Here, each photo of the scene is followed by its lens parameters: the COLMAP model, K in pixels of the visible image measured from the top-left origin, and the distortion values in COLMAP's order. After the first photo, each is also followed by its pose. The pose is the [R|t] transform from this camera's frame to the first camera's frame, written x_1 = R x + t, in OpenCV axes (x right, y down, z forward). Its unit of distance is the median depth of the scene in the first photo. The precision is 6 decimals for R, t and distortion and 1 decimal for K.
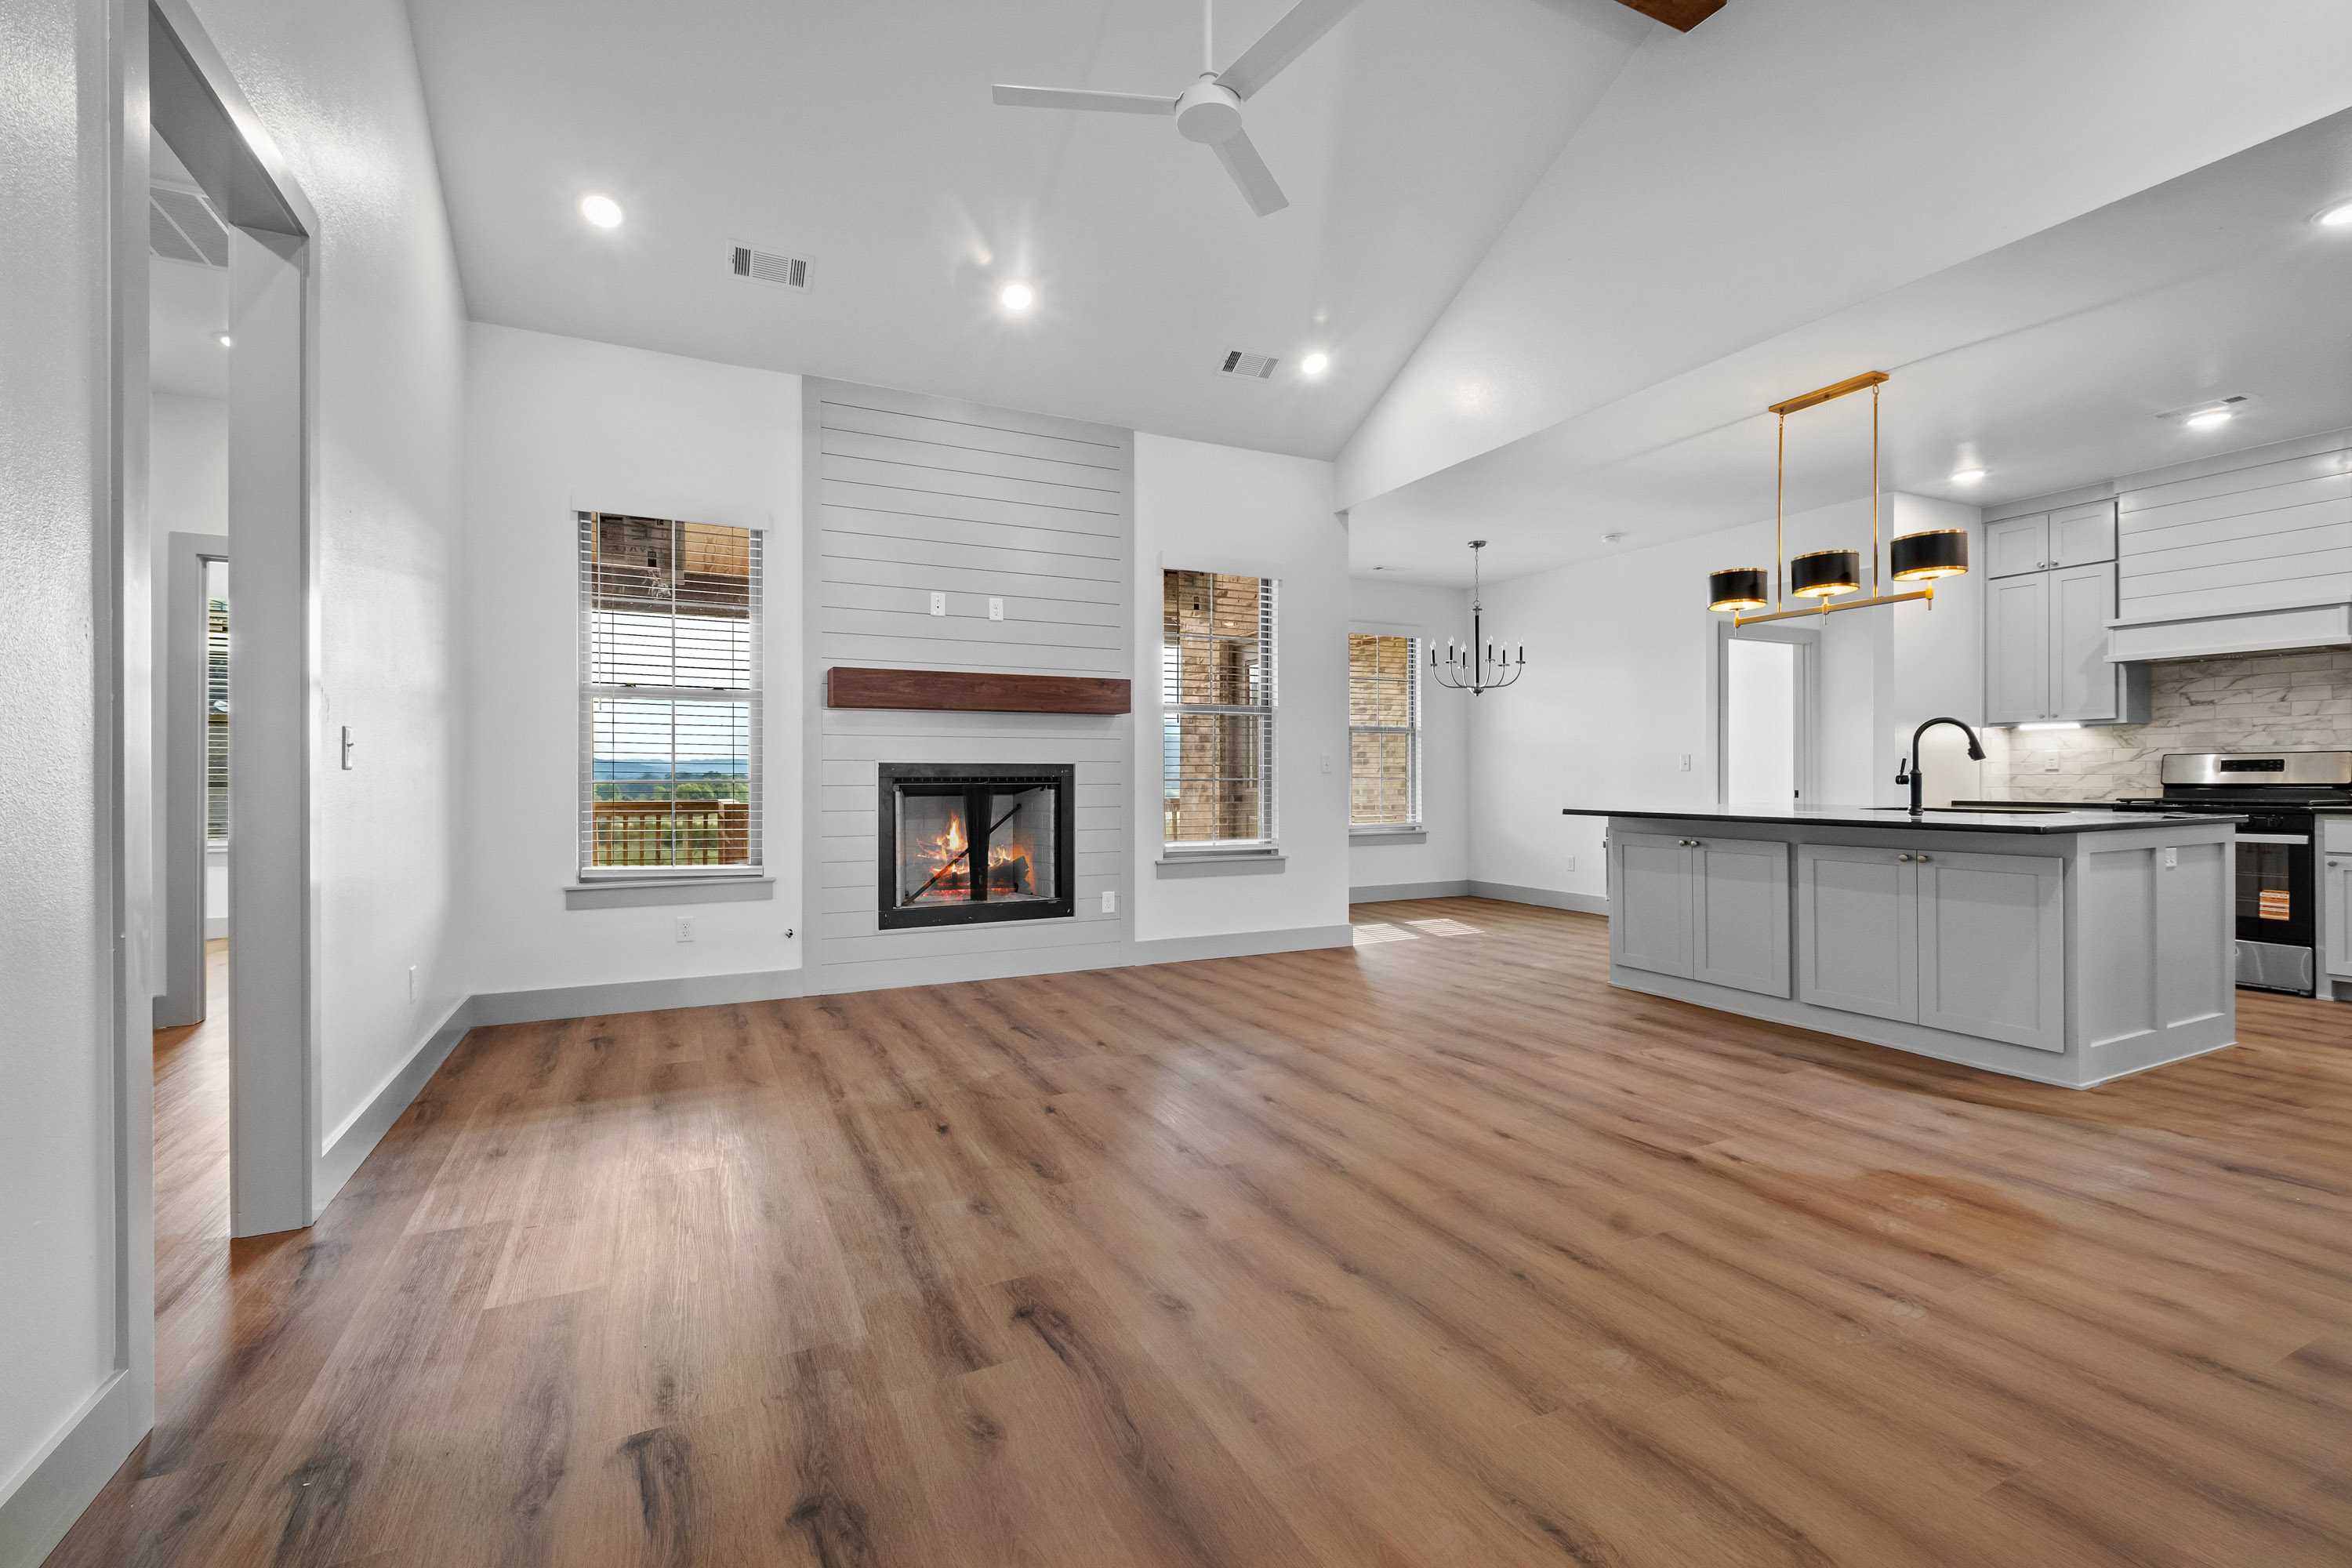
lens RADIAL K [[1010.3, 0, 1179.8], [0, 1010.3, 772.5], [0, 0, 1]] dist [0.011690, -0.000060]
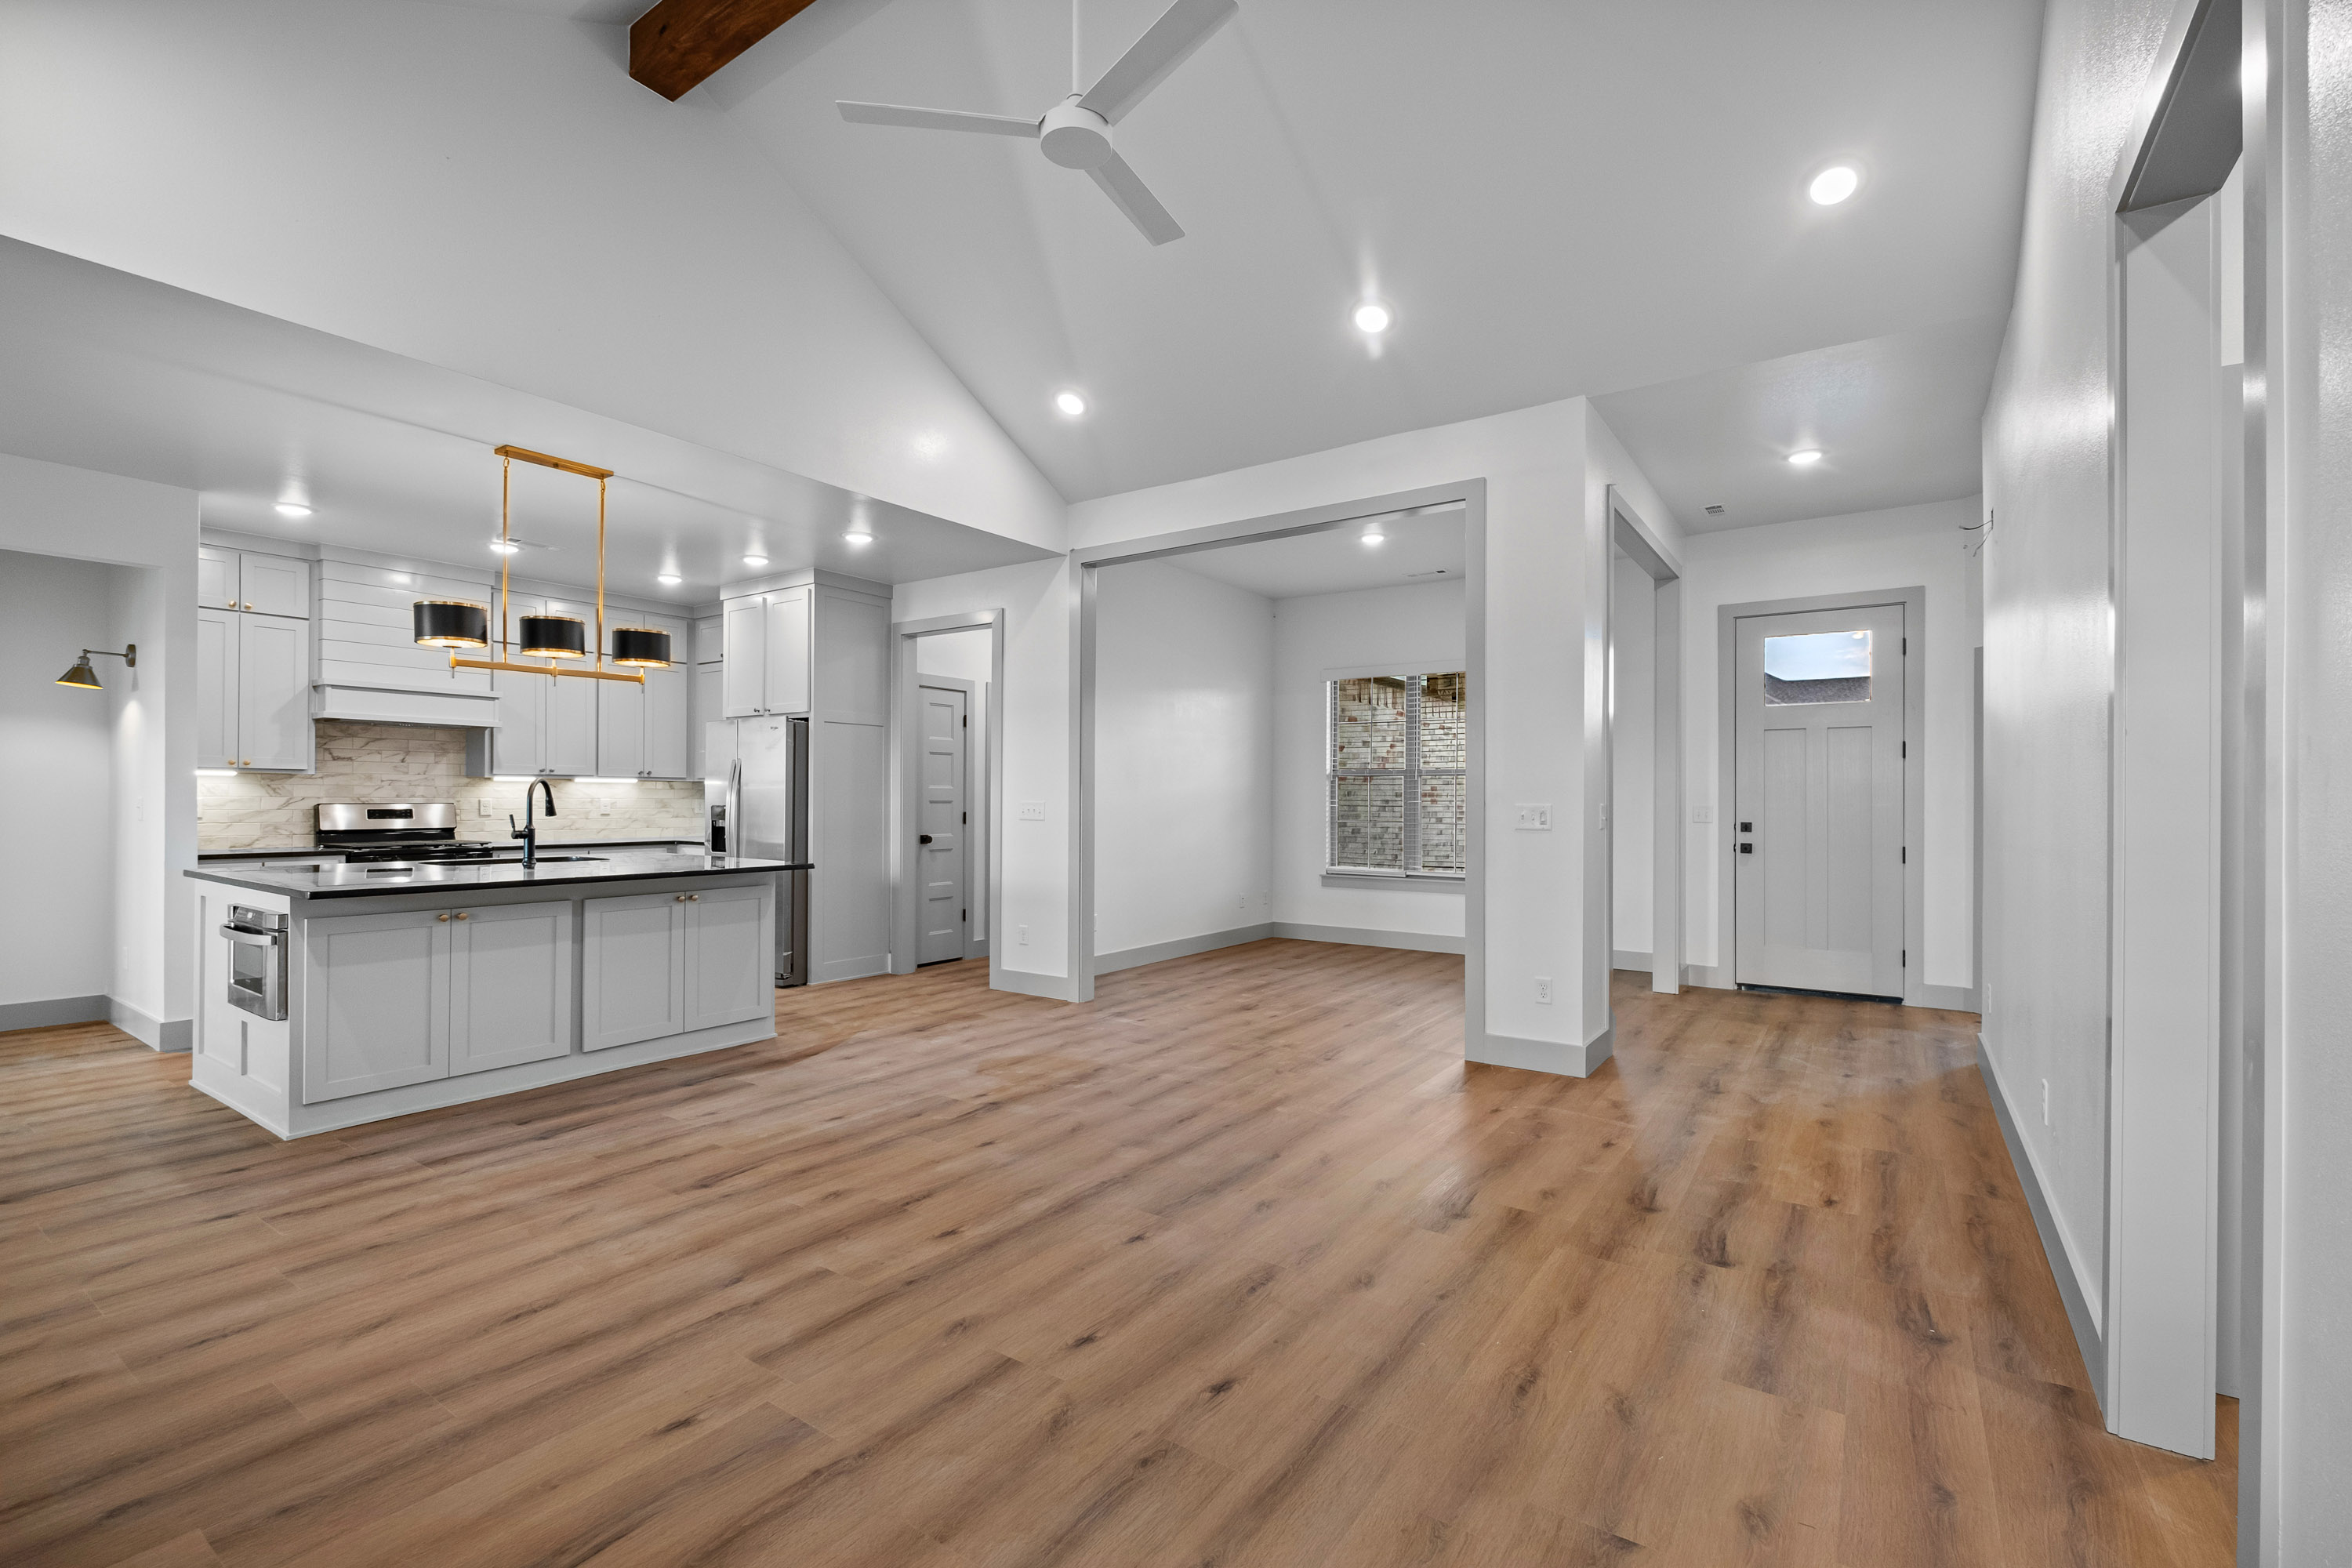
lens RADIAL K [[1025.1, 0, 1176.0], [0, 1025.1, 784.0], [0, 0, 1]] dist [-0.000759, -0.000140]
pose [[-0.479484, 0.014984, 0.877422, -0.485117], [-0.003865, 0.999808, -0.019187, -0.023566], [-0.877542, -0.012591, -0.479335, 0.795653]]
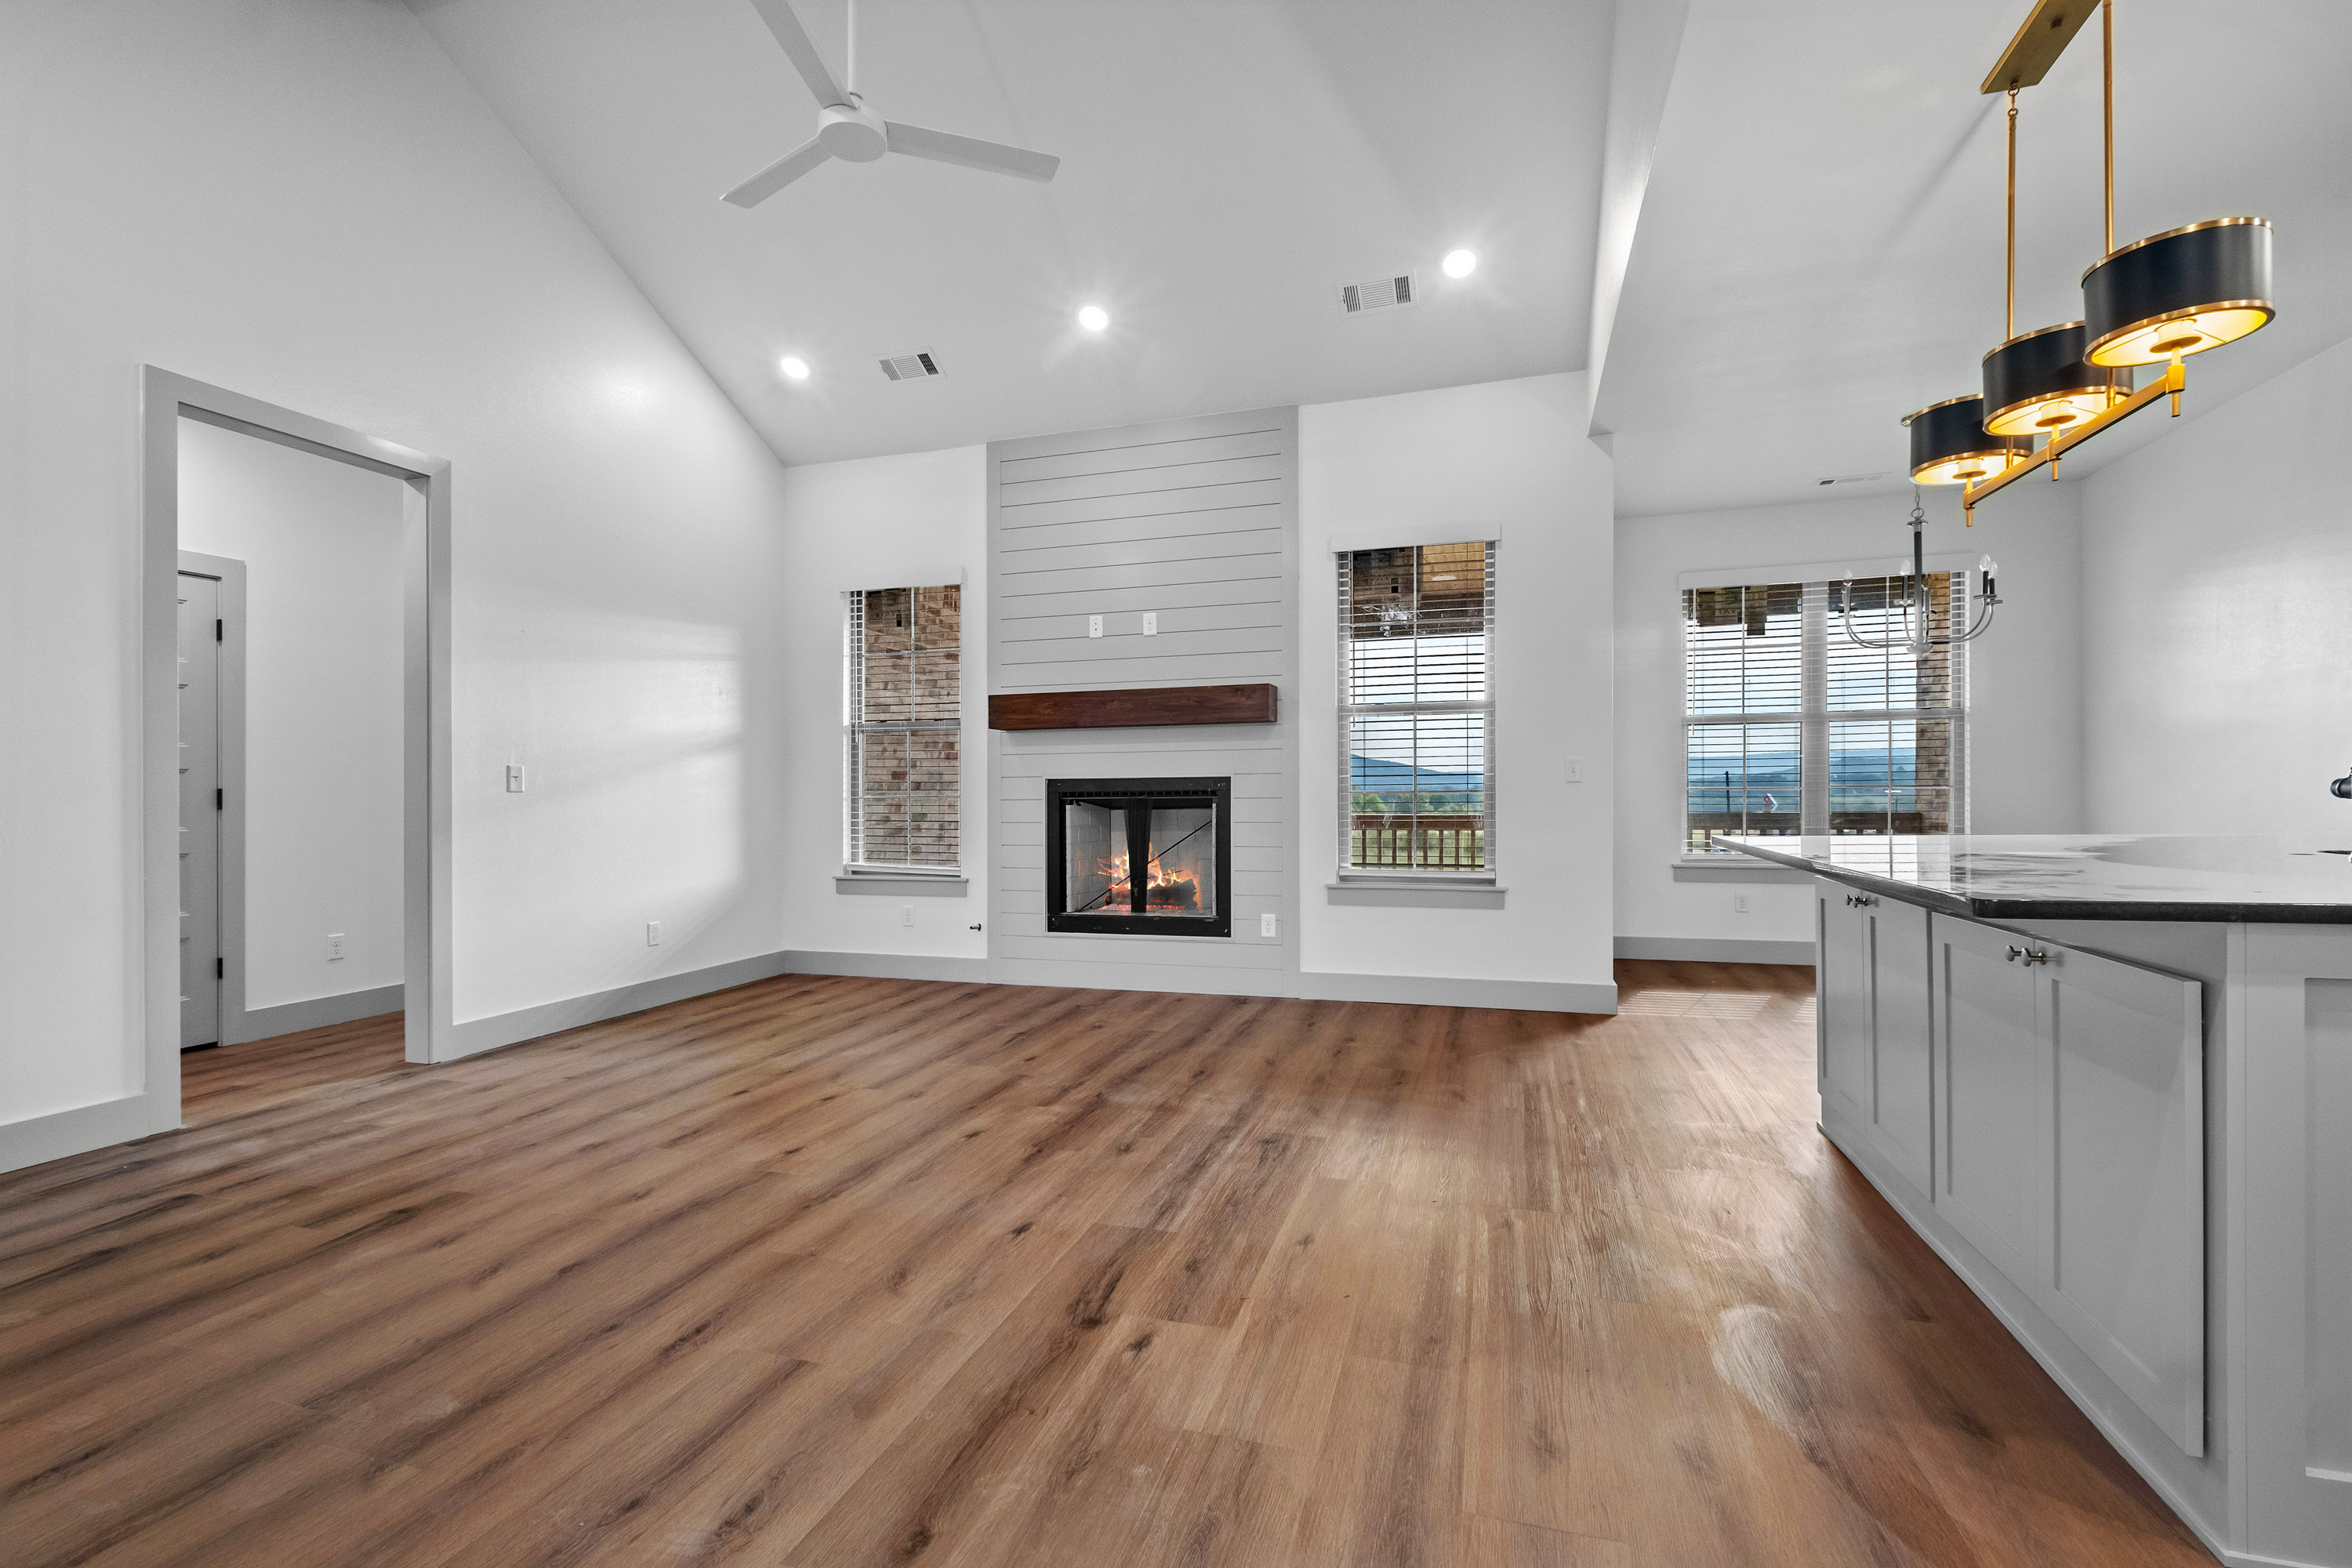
lens RADIAL K [[1045.0, 0, 1176.0], [0, 1045.0, 784.0], [0, 0, 1]] dist [0.004729, -0.000155]
pose [[0.723188, -0.010571, -0.690570, 0.572472], [0.011906, 0.999925, -0.002838, 0.000768], [0.690548, -0.006170, 0.723260, 0.273859]]
